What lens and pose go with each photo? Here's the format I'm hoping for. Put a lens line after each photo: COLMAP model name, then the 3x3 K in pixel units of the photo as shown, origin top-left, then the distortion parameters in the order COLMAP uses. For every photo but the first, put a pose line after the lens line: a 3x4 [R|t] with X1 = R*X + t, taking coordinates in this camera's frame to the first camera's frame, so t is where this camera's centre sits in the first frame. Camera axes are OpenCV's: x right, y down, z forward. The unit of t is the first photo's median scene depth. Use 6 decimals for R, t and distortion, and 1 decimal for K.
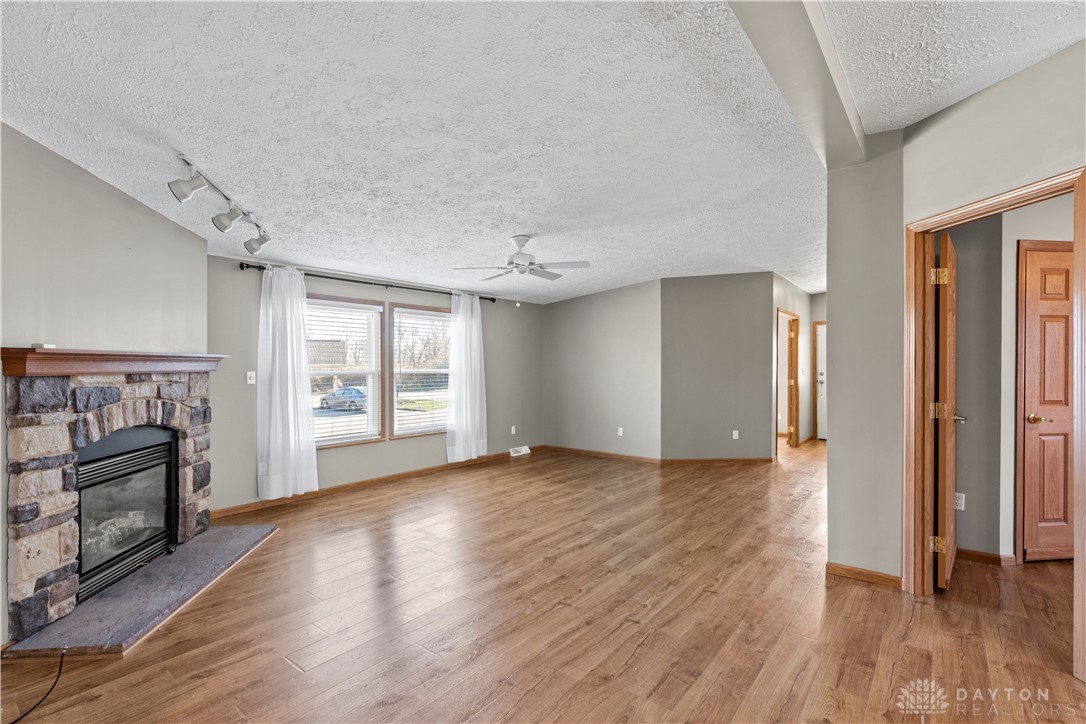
lens RADIAL K [[496.9, 0, 524.9], [0, 496.9, 368.6], [0, 0, 1]] dist [-0.009423, 0.000997]
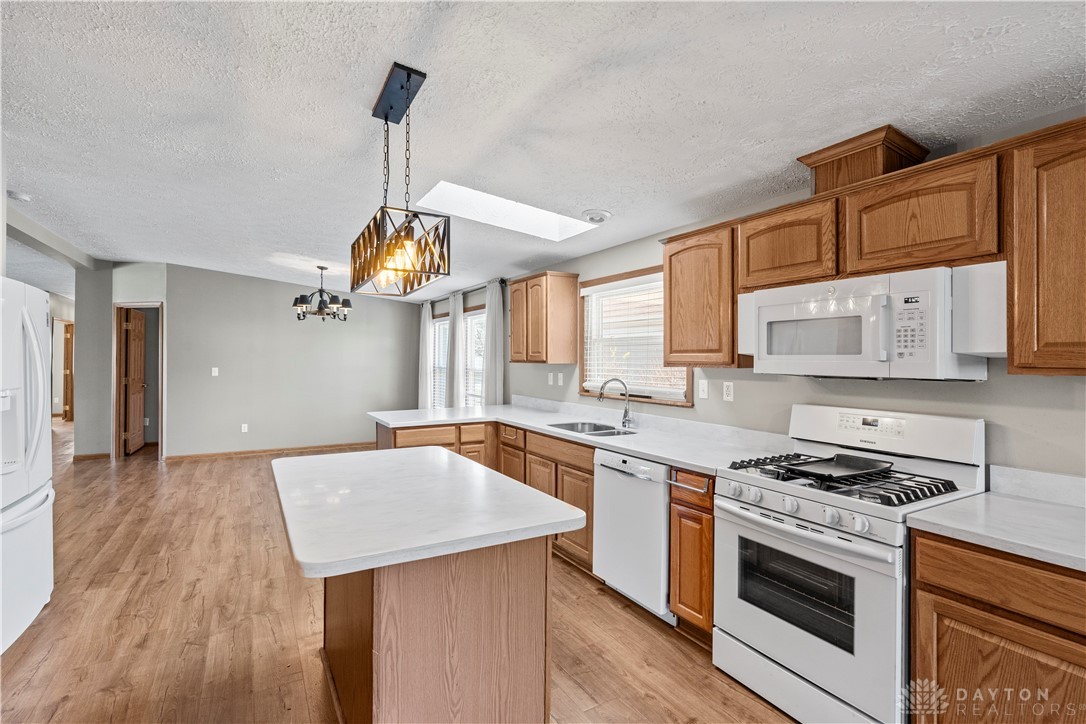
lens RADIAL K [[496.9, 0, 535.1], [0, 496.9, 359.1], [0, 0, 1]] dist [-0.009423, 0.000997]
pose [[0.334477, 0.004408, 0.942393, -0.725634], [-0.004484, 0.999985, -0.003086, -0.021763], [-0.942393, -0.003194, 0.334492, -1.580071]]
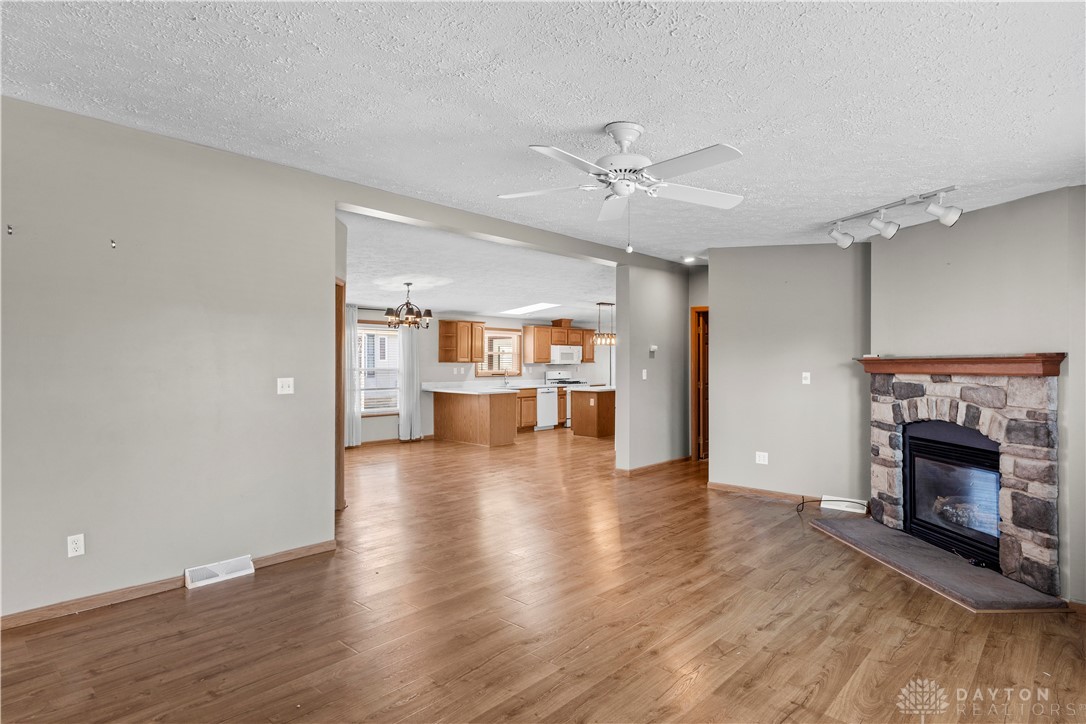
lens RADIAL K [[584.7, 0, 537.0], [0, 584.7, 363.7], [0, 0, 1]] dist [-0.011731, 0.002215]
pose [[-0.999015, 0.002409, 0.044307, 0.079764], [0.002600, 0.999988, 0.004266, -0.022135], [-0.044296, 0.004377, -0.999009, 2.348643]]
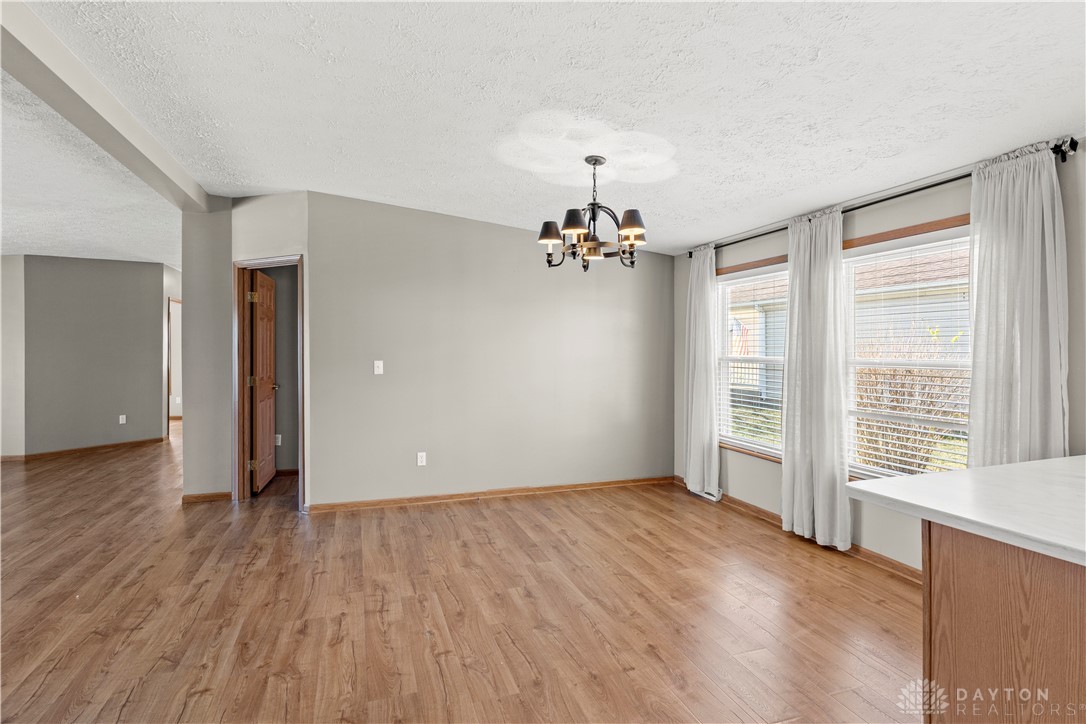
lens RADIAL K [[530.8, 0, 521.9], [0, 530.8, 354.0], [0, 0, 1]] dist [0.001161, -0.000878]
pose [[0.527697, -0.003679, 0.849424, -0.148017], [0.001678, 0.999993, 0.003289, -0.006632], [-0.849431, -0.000311, 0.527700, -0.593058]]
